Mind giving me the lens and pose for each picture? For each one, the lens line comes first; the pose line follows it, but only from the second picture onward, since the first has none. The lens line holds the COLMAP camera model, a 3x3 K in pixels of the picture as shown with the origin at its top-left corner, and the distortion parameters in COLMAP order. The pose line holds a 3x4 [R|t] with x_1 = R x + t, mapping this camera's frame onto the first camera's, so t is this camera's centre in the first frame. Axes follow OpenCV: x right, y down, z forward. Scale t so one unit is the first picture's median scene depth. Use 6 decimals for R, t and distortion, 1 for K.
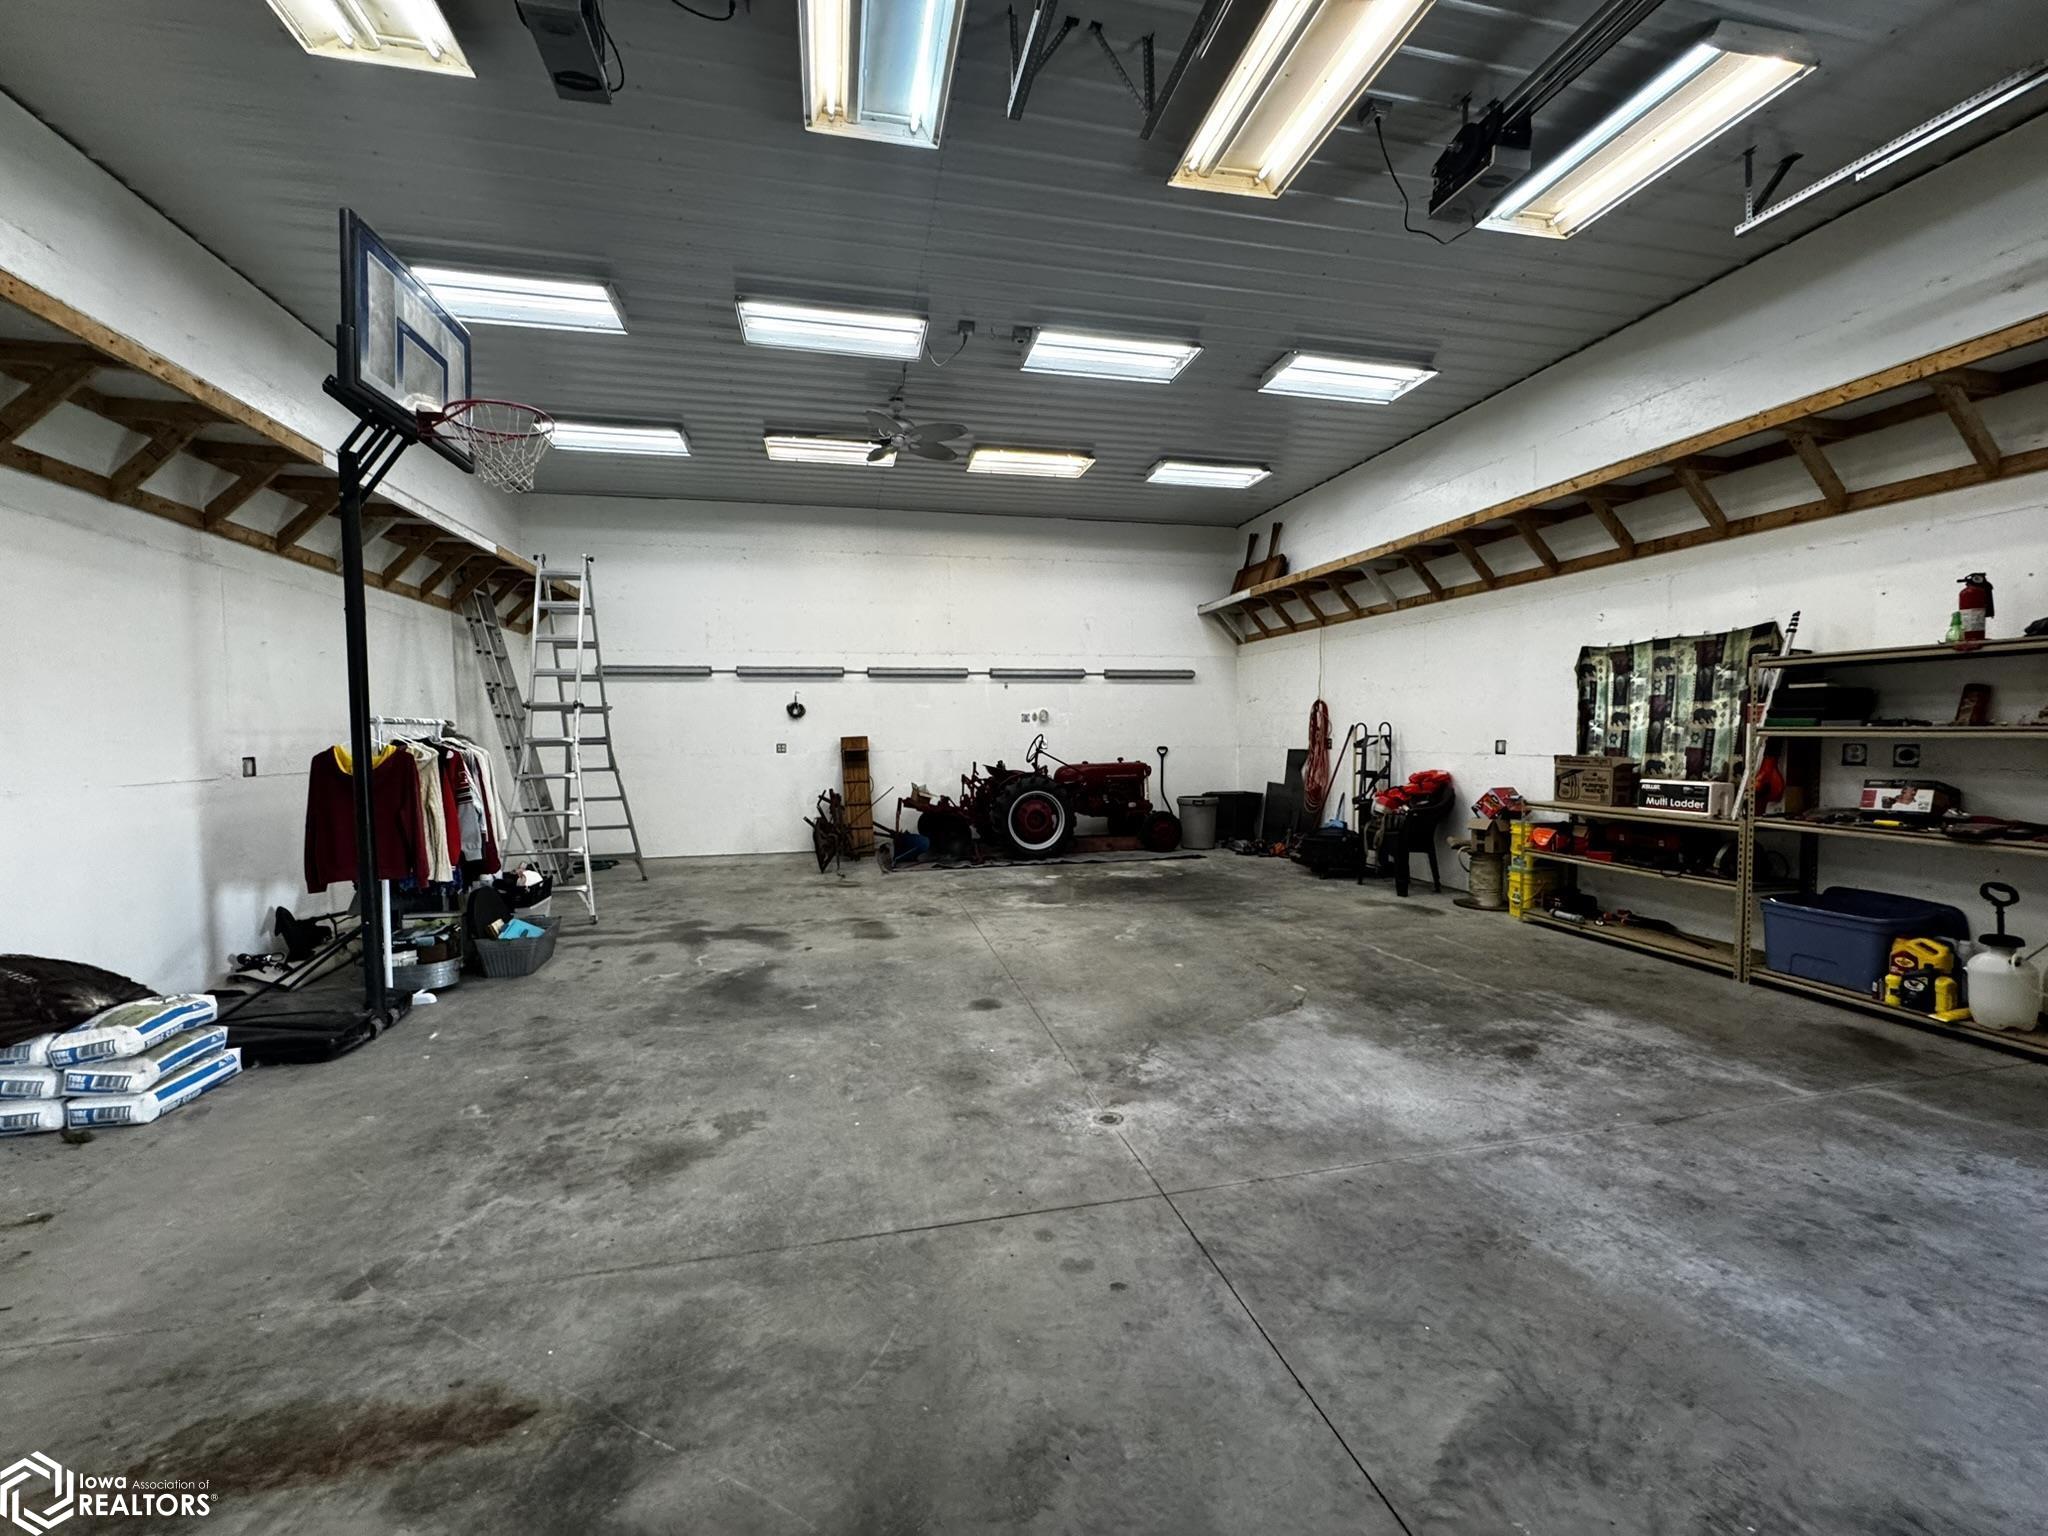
lens RADIAL K [[816.8, 0, 1013.4], [0, 816.8, 766.1], [0, 0, 1]] dist [-0.011270, 0.000468]
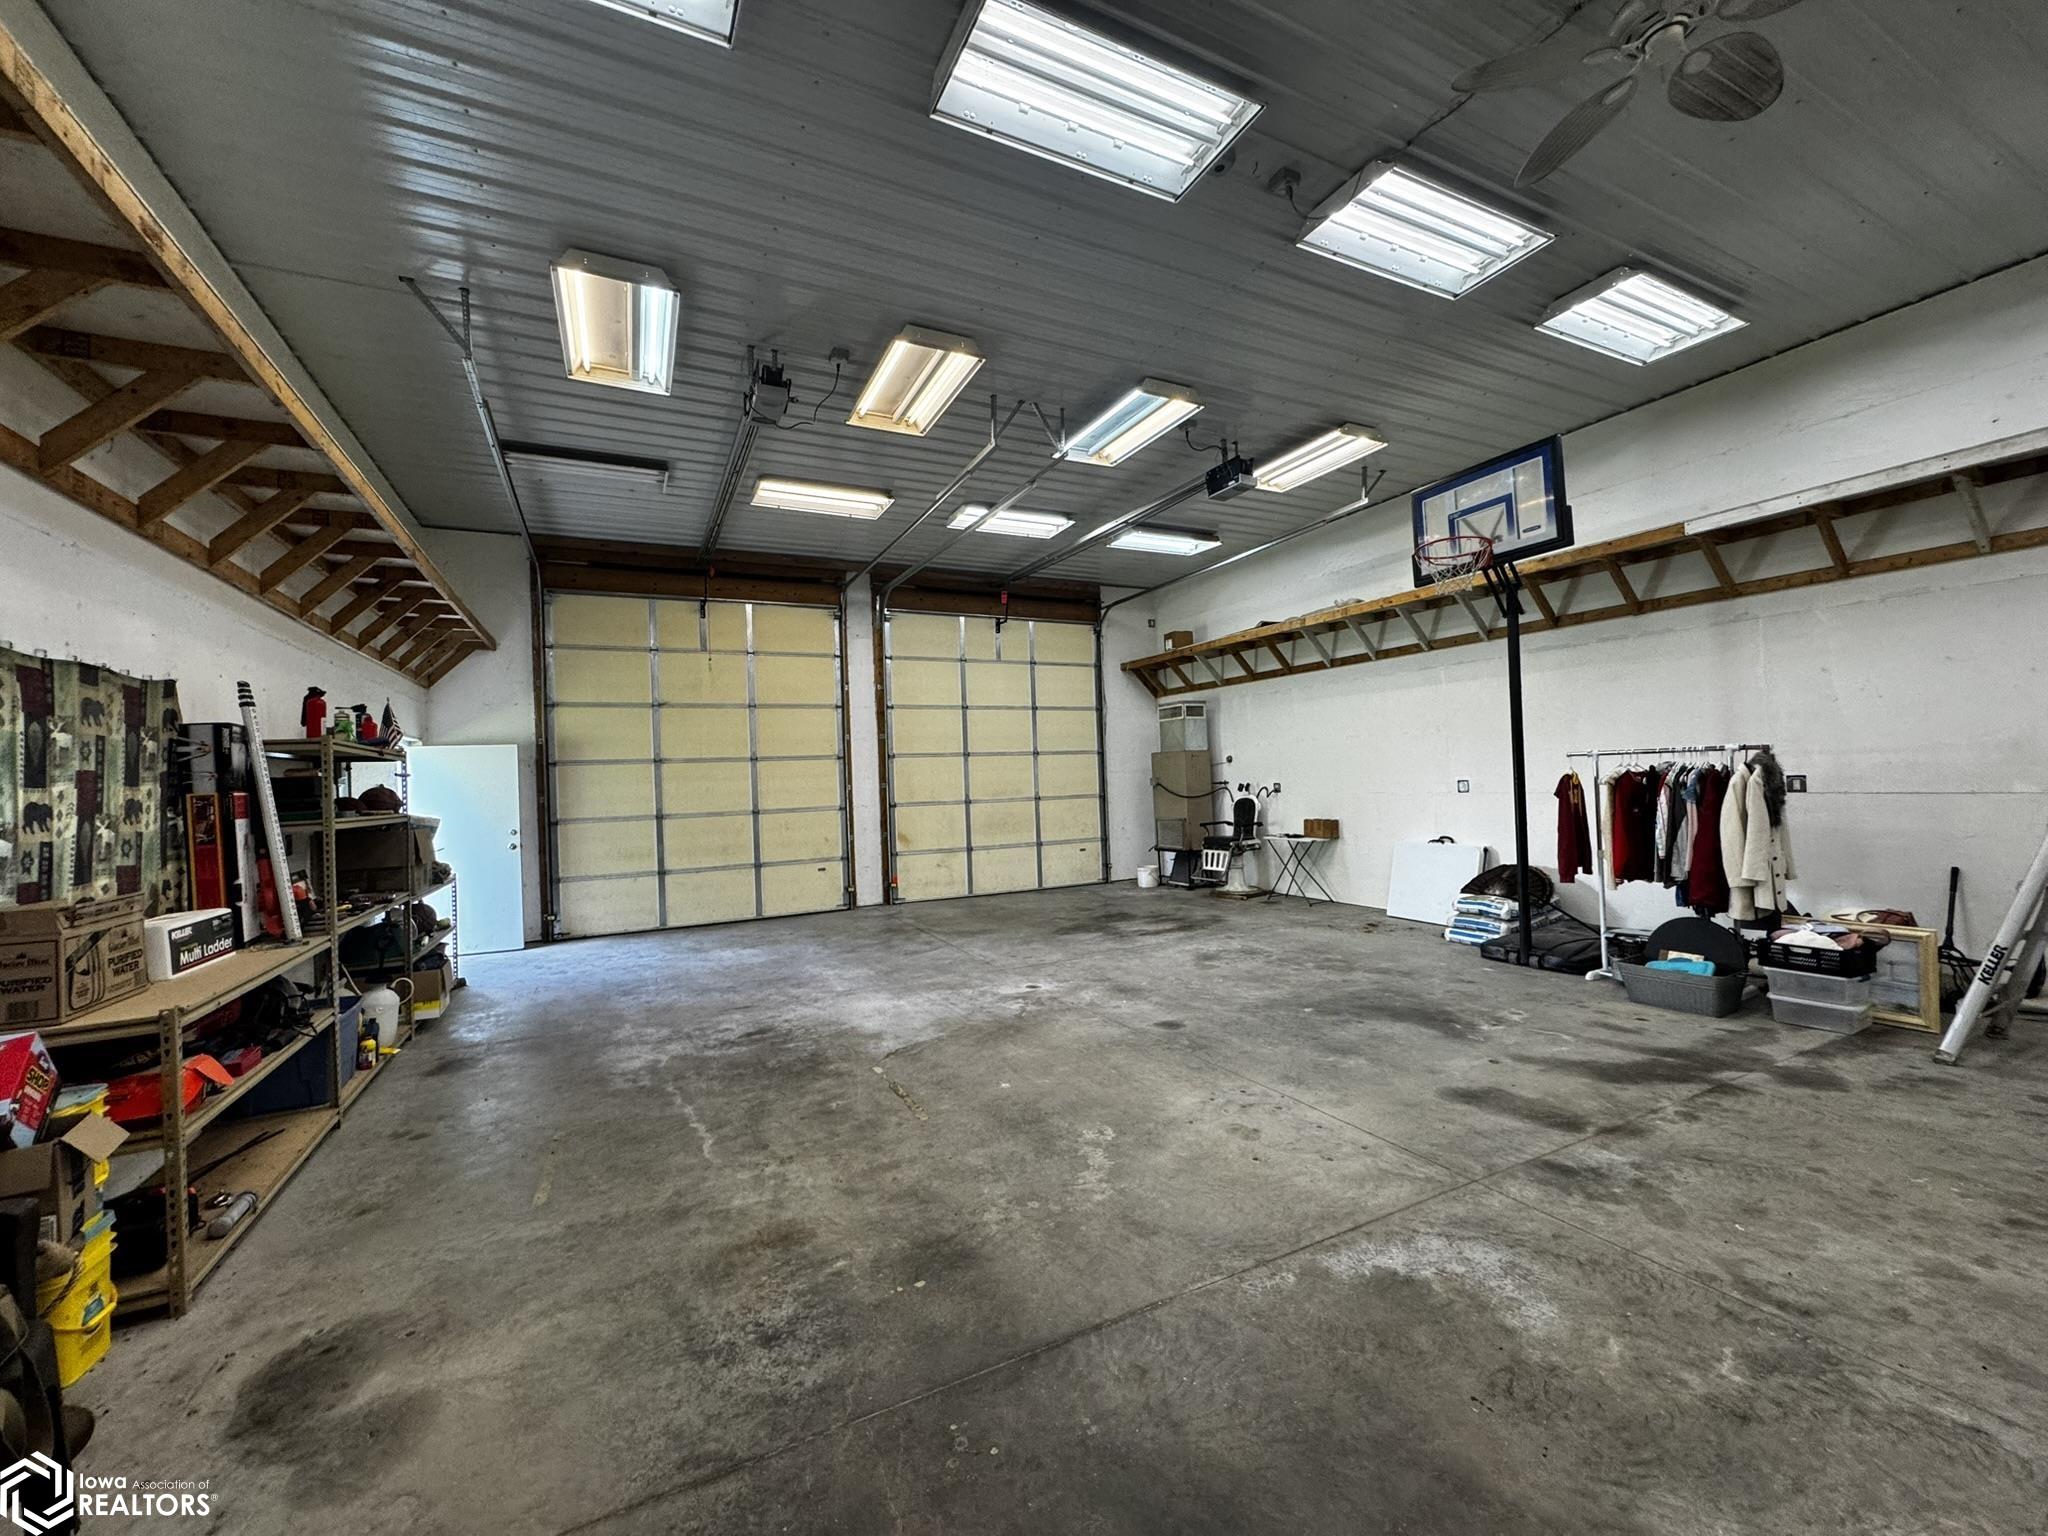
lens RADIAL K [[816.8, 0, 1021.5], [0, 816.8, 768.0], [0, 0, 1]] dist [-0.011270, 0.000468]
pose [[-0.968364, 0.042800, -0.245846, 0.460643], [0.036701, 0.998895, 0.029340, -0.110576], [0.246830, 0.019389, -0.968865, 2.202637]]
